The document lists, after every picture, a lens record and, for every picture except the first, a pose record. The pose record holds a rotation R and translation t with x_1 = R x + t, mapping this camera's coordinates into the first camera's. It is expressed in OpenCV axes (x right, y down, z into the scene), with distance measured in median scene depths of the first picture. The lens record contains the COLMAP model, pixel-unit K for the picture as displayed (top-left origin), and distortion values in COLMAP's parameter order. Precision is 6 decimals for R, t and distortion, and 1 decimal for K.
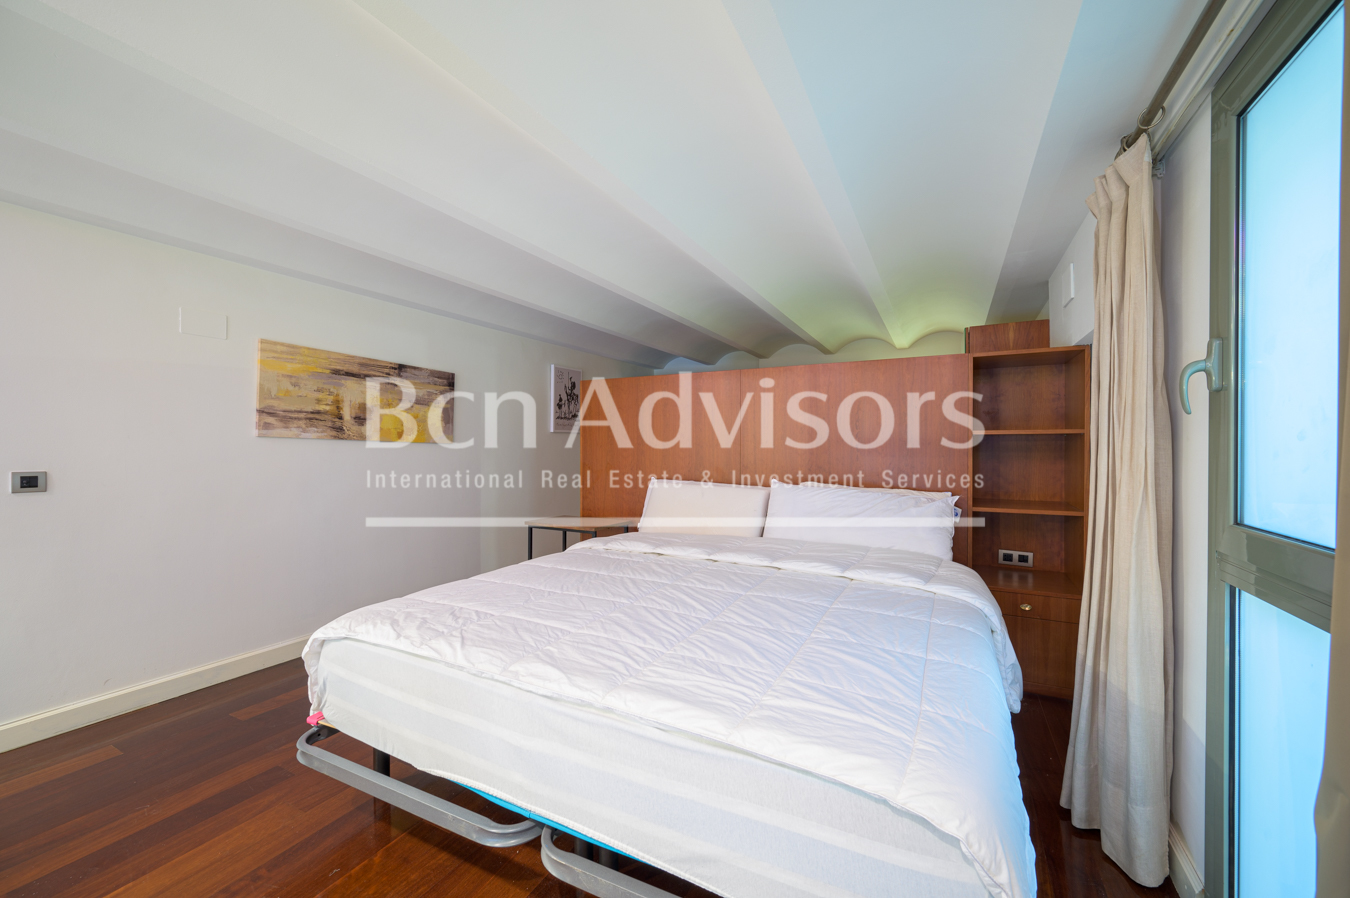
lens RADIAL K [[537.0, 0, 688.3], [0, 537.0, 449.1], [0, 0, 1]] dist [-0.011466, 0.000131]
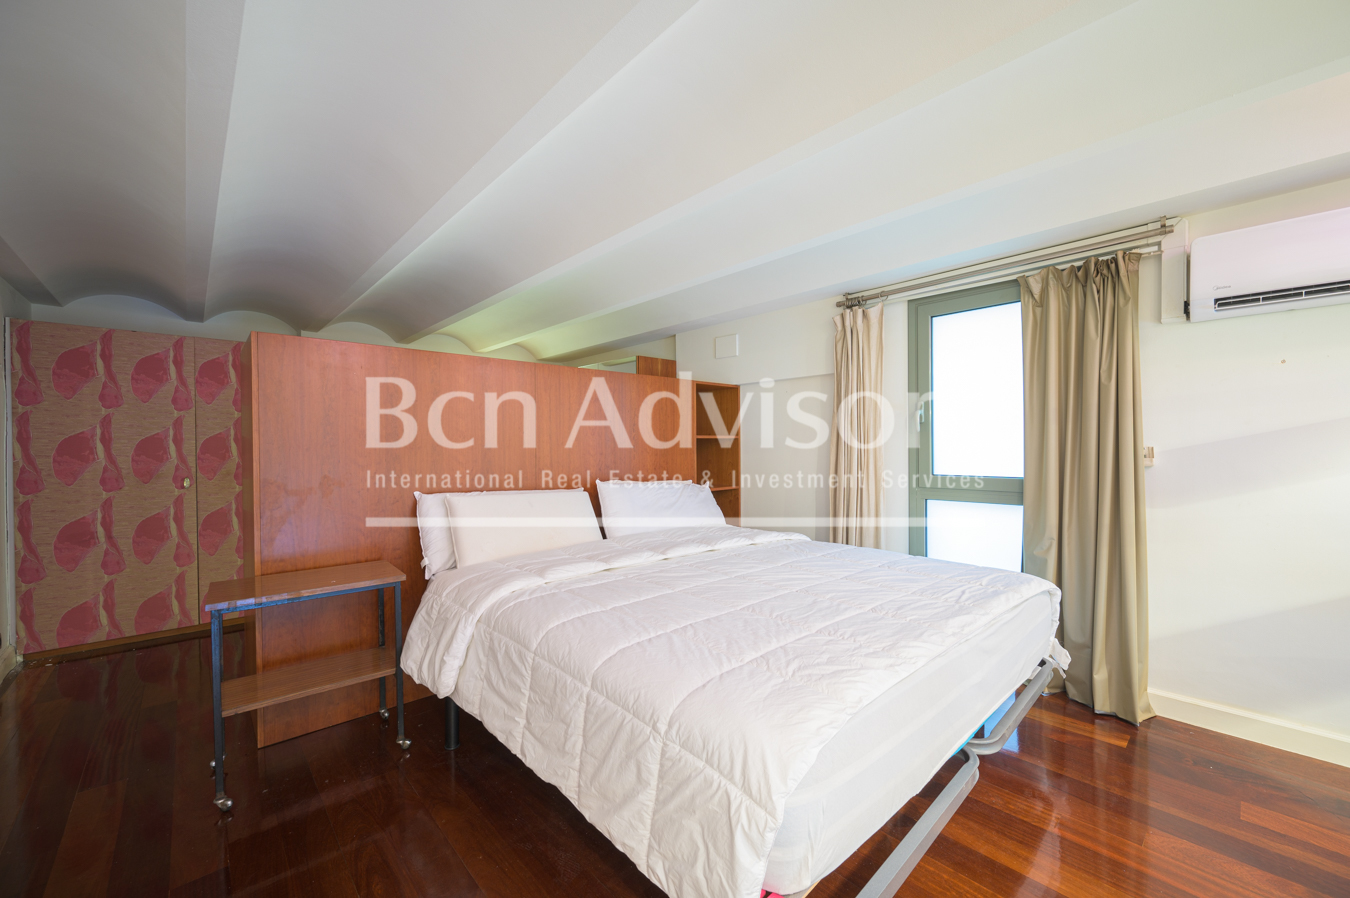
lens RADIAL K [[527.8, 0, 675.0], [0, 527.8, 449.0], [0, 0, 1]] dist [0.000822, -0.000066]
pose [[0.334918, 0.006457, 0.942225, -0.945487], [0.007015, 0.999932, -0.009346, 0.008169], [-0.942221, 0.009740, 0.334850, 0.686087]]
